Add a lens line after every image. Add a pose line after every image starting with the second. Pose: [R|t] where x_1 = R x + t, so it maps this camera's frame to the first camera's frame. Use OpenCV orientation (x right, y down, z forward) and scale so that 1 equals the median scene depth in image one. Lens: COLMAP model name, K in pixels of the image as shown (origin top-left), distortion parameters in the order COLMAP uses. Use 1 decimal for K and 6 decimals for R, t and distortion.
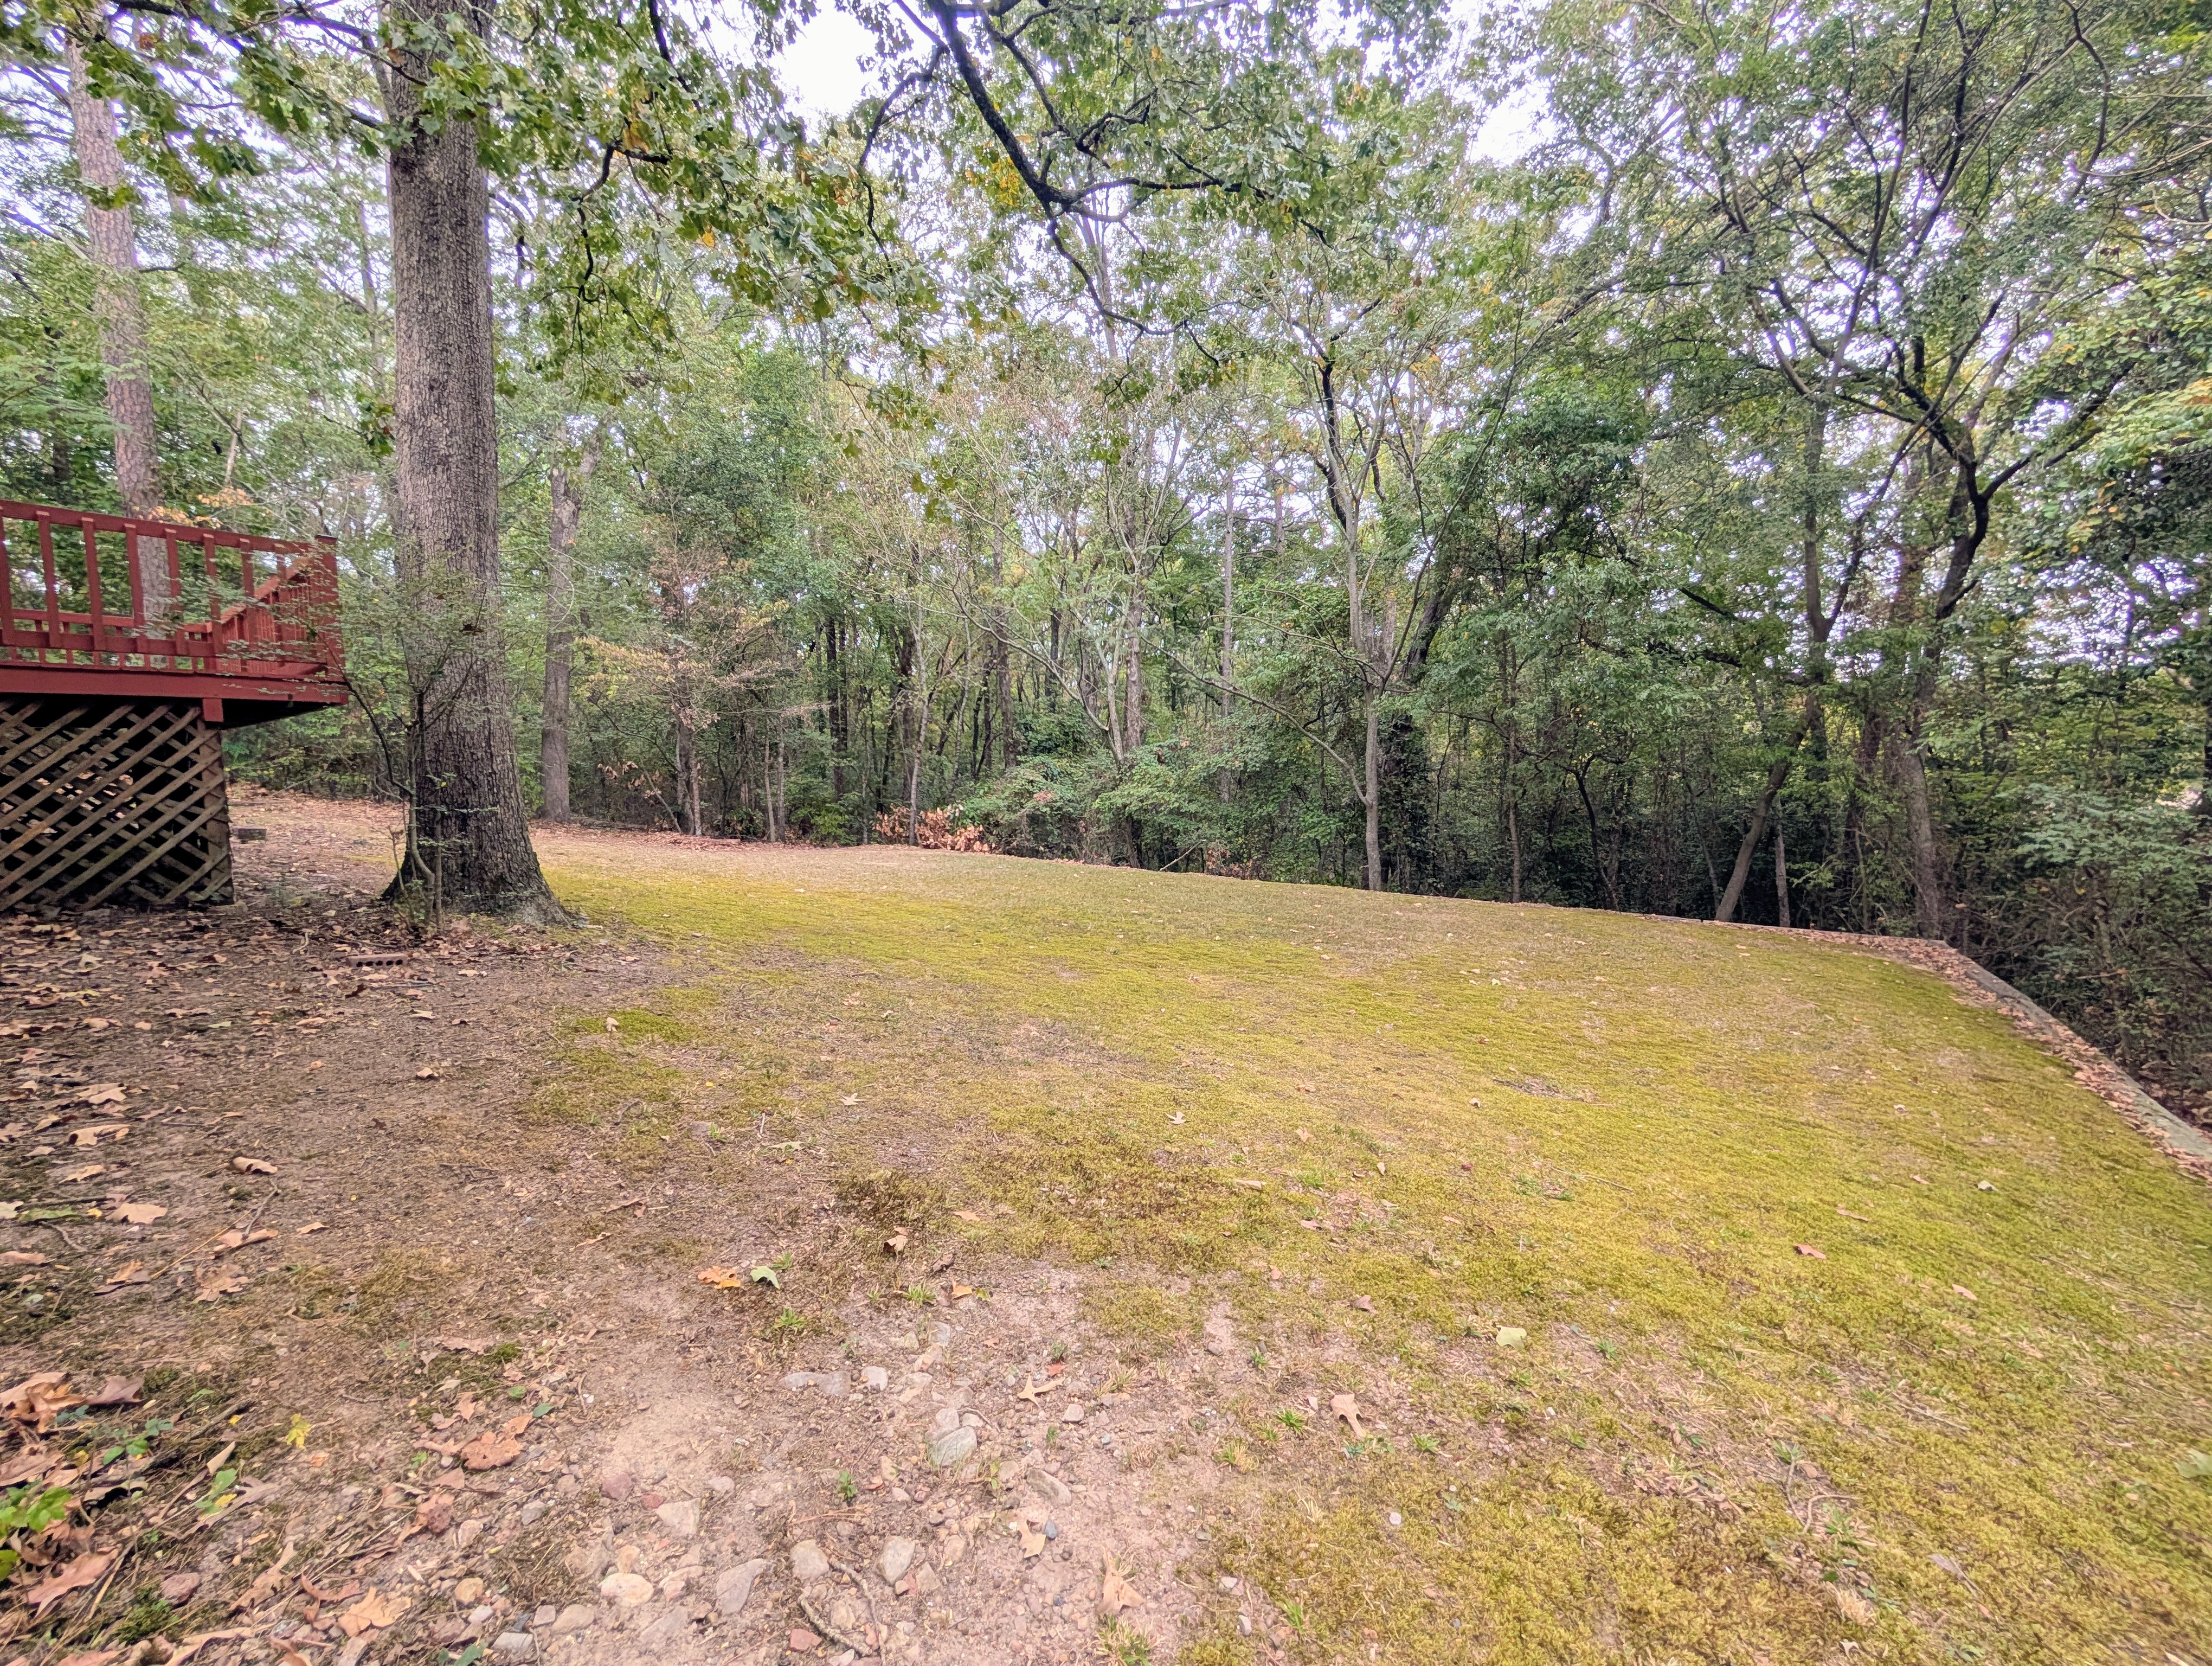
lens RADIAL K [[837.3, 0, 1113.2], [0, 837.3, 831.6], [0, 0, 1]] dist [0.001140, 0.000403]
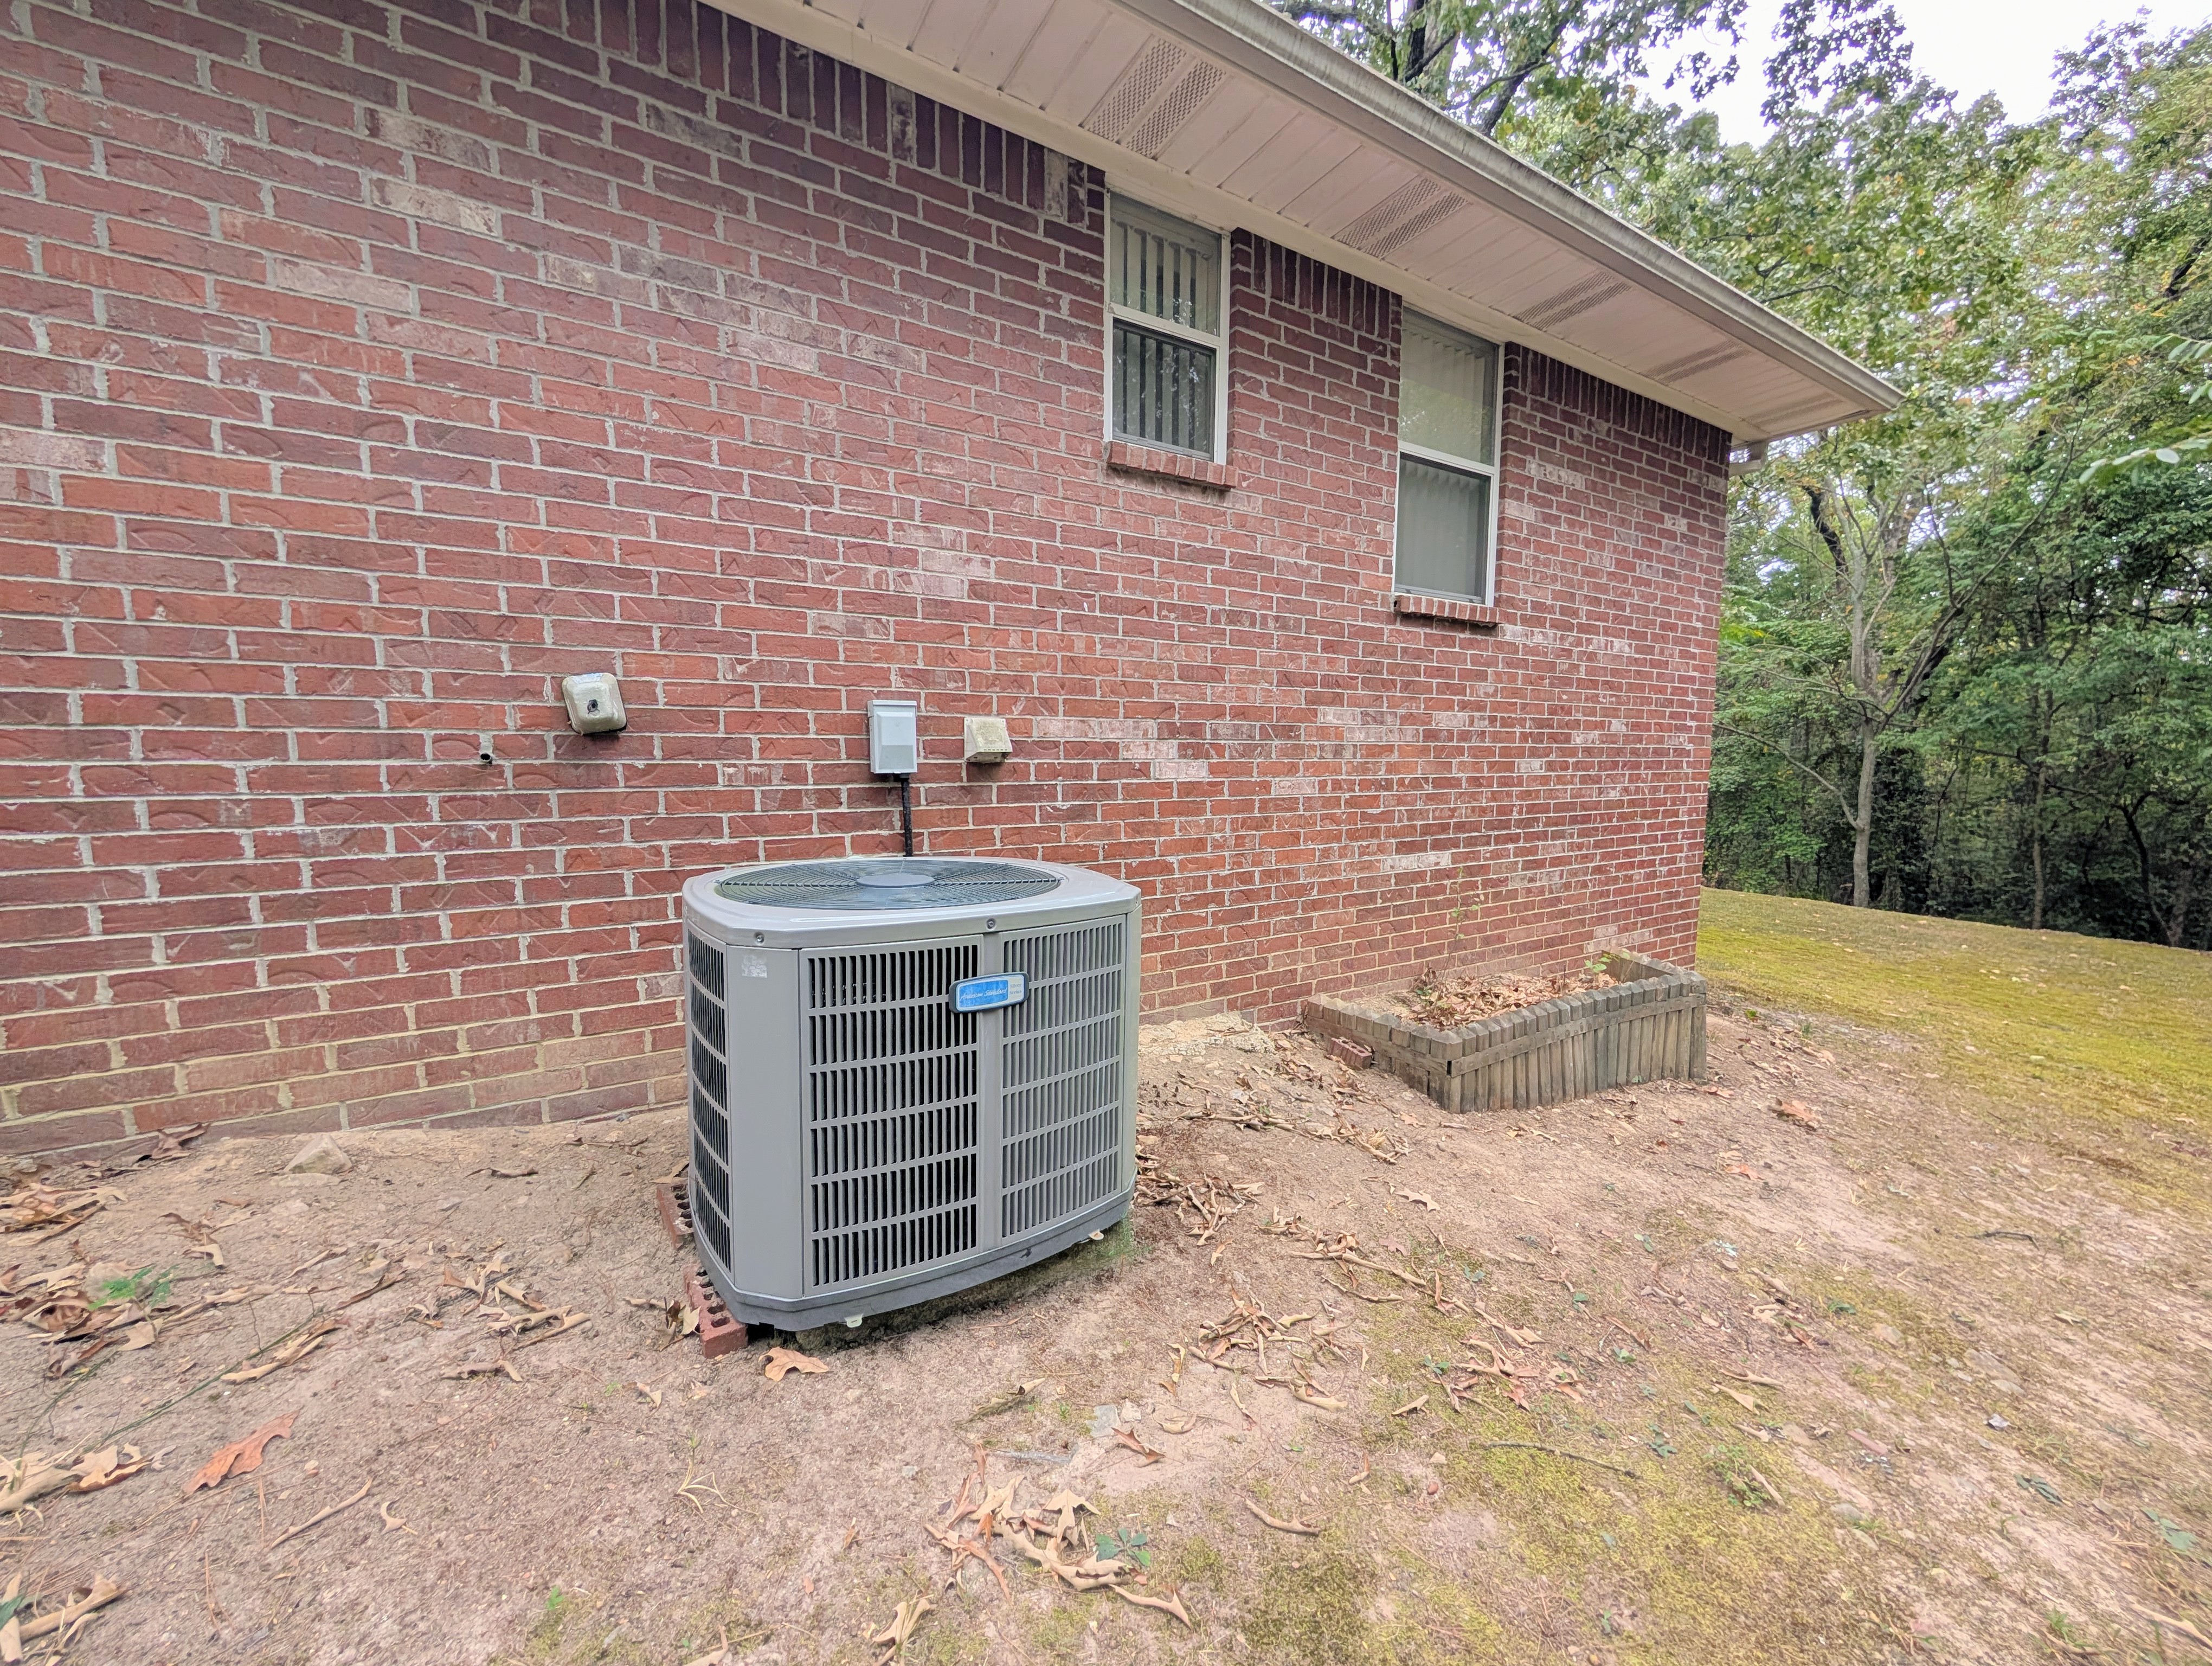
lens RADIAL K [[837.3, 0, 1109.9], [0, 837.3, 826.9], [0, 0, 1]] dist [0.001140, 0.000403]
pose [[0.932081, 0.036524, -0.360403, -0.208081], [-0.030339, 0.999279, 0.022805, -0.029511], [0.360976, -0.010322, 0.932518, -0.362580]]
